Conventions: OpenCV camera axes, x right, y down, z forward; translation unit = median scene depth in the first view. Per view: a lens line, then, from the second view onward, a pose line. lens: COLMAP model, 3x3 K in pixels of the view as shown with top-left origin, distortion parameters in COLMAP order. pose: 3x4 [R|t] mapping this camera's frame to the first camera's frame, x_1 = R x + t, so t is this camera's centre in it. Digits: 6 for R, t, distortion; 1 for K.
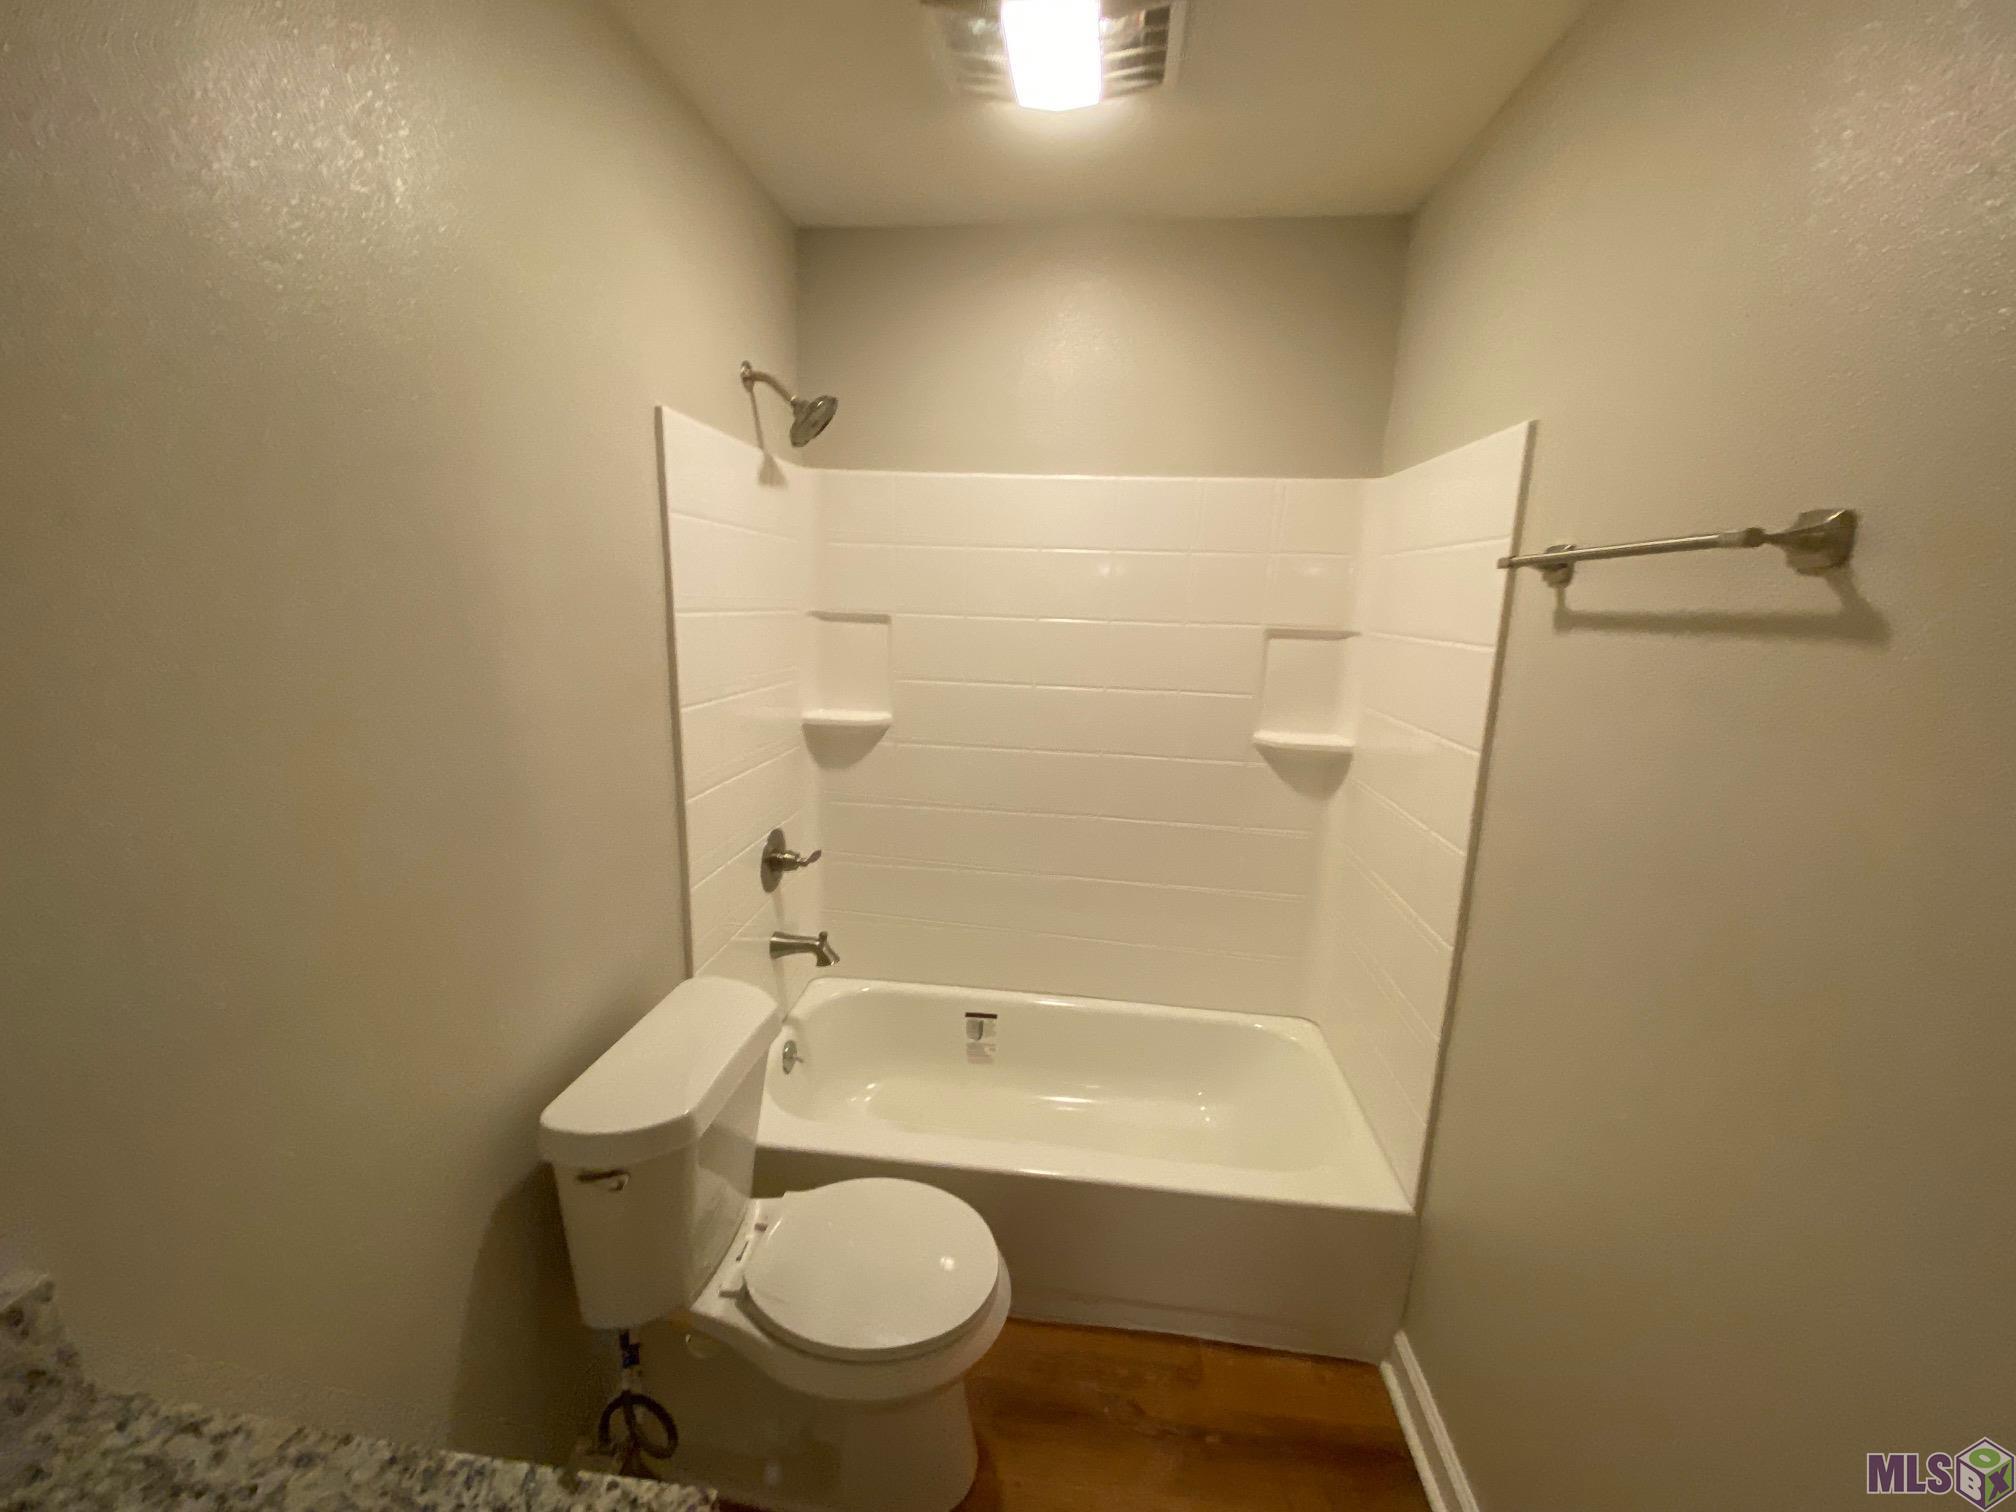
lens RADIAL K [[810.1, 0, 1004.2], [0, 810.1, 754.5], [0, 0, 1]] dist [0.008267, -0.015417]
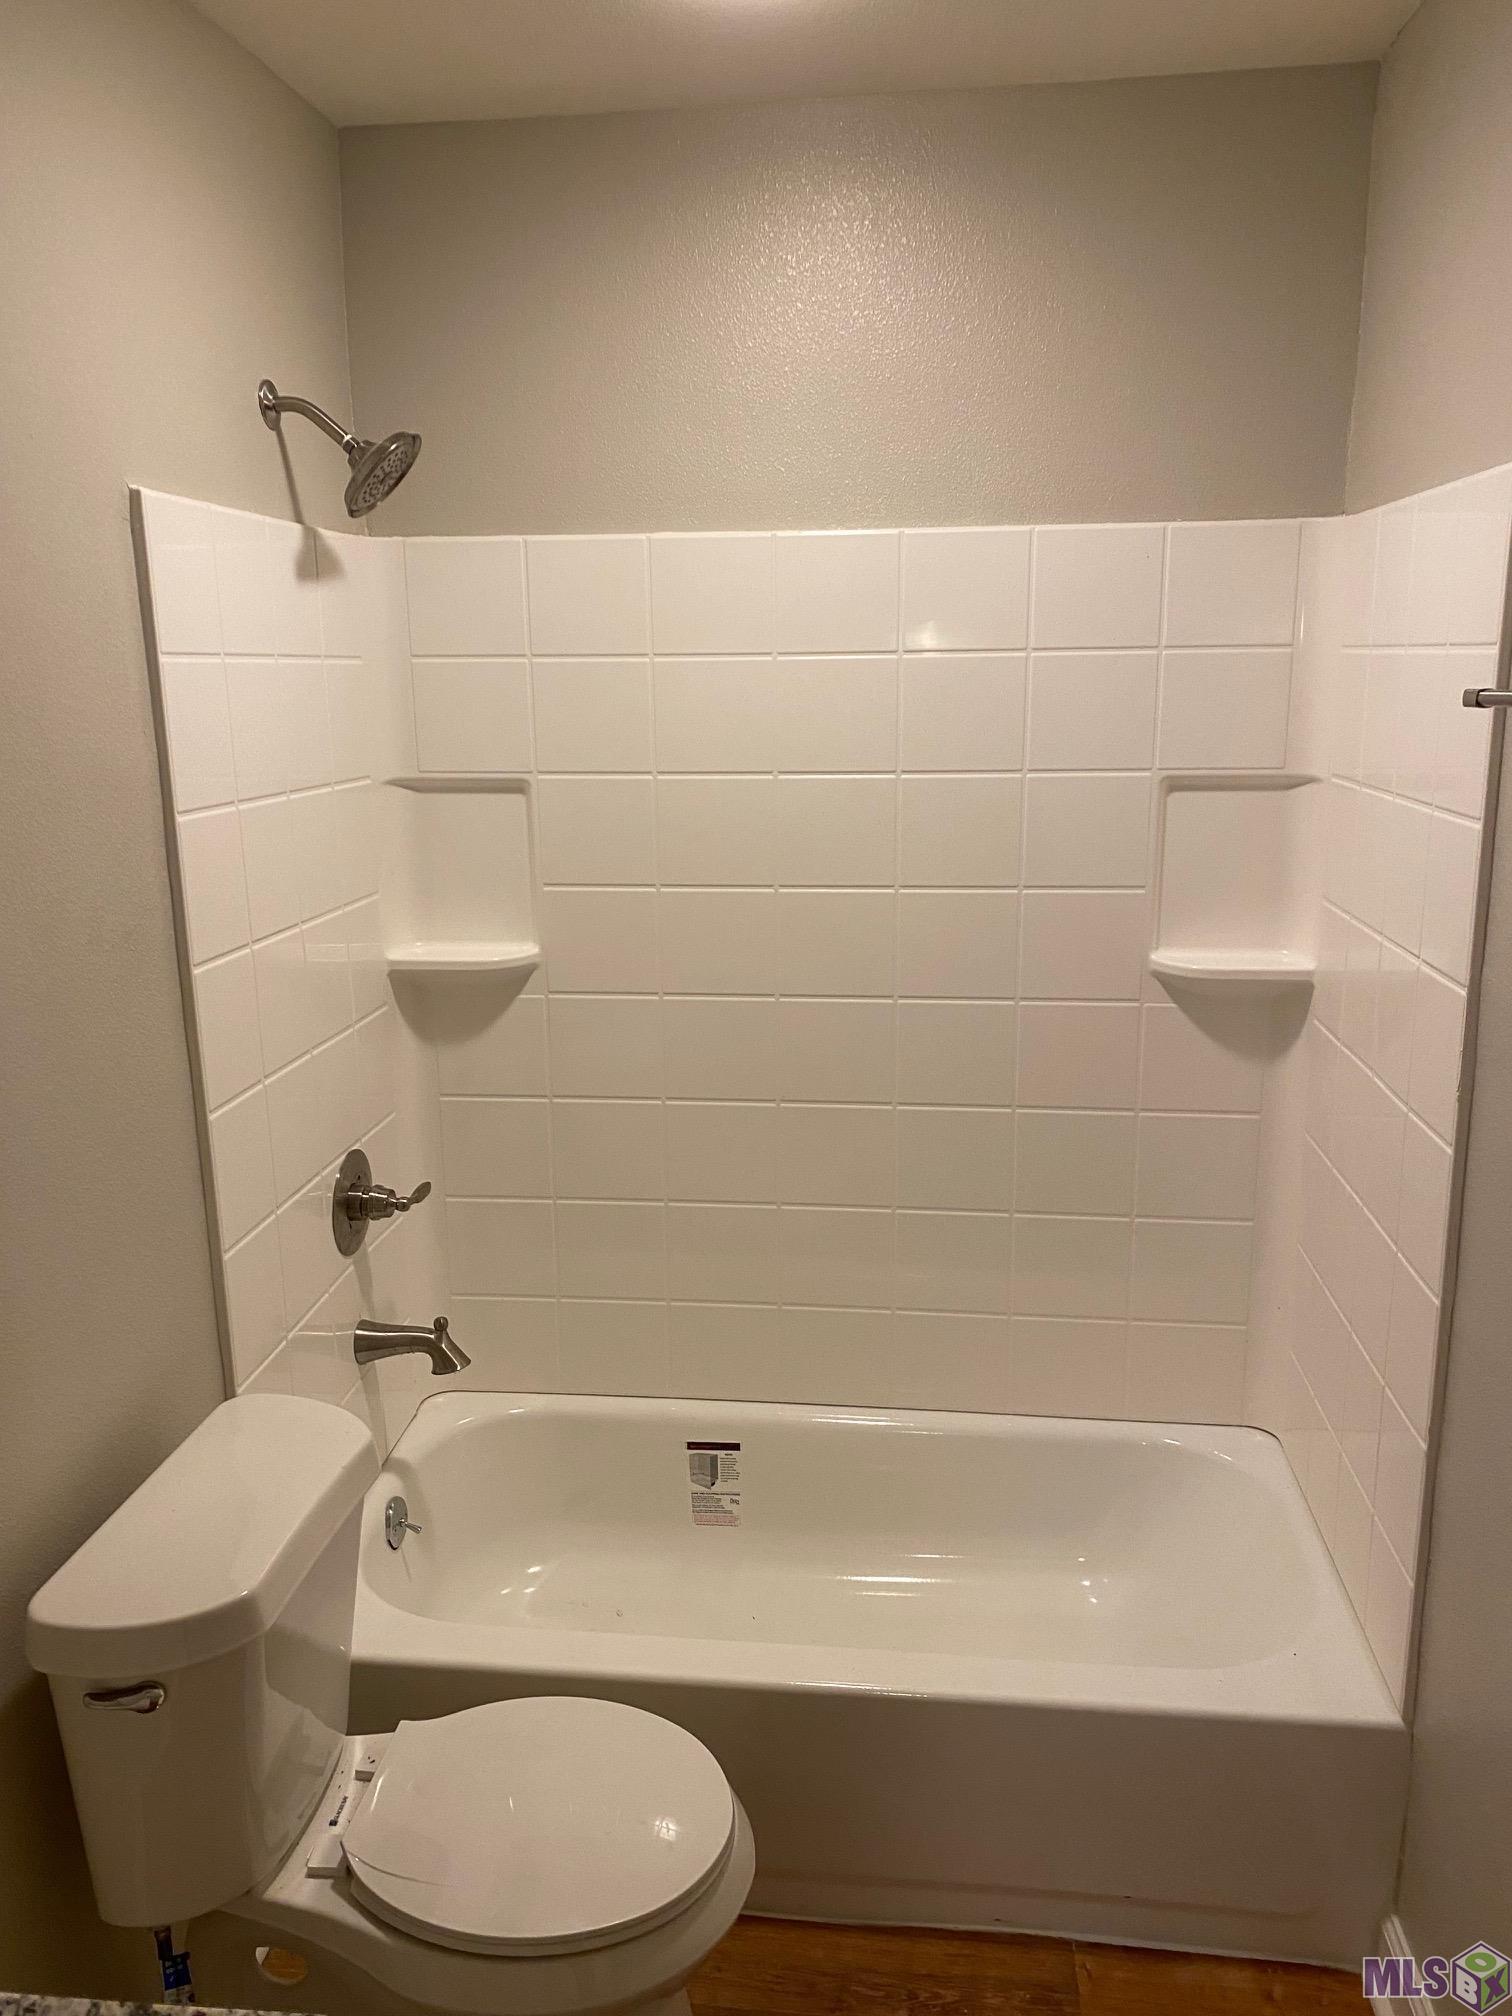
lens RADIAL K [[1540.4, 0, 755.3], [0, 1540.4, 1016.2], [0, 0, 1]] dist [0.000195, -0.003475]
pose [[0.998994, -0.042896, -0.013042, 0.046686], [0.043271, 0.998615, 0.029937, -0.038002], [0.011740, -0.030472, 0.999467, -0.179624]]
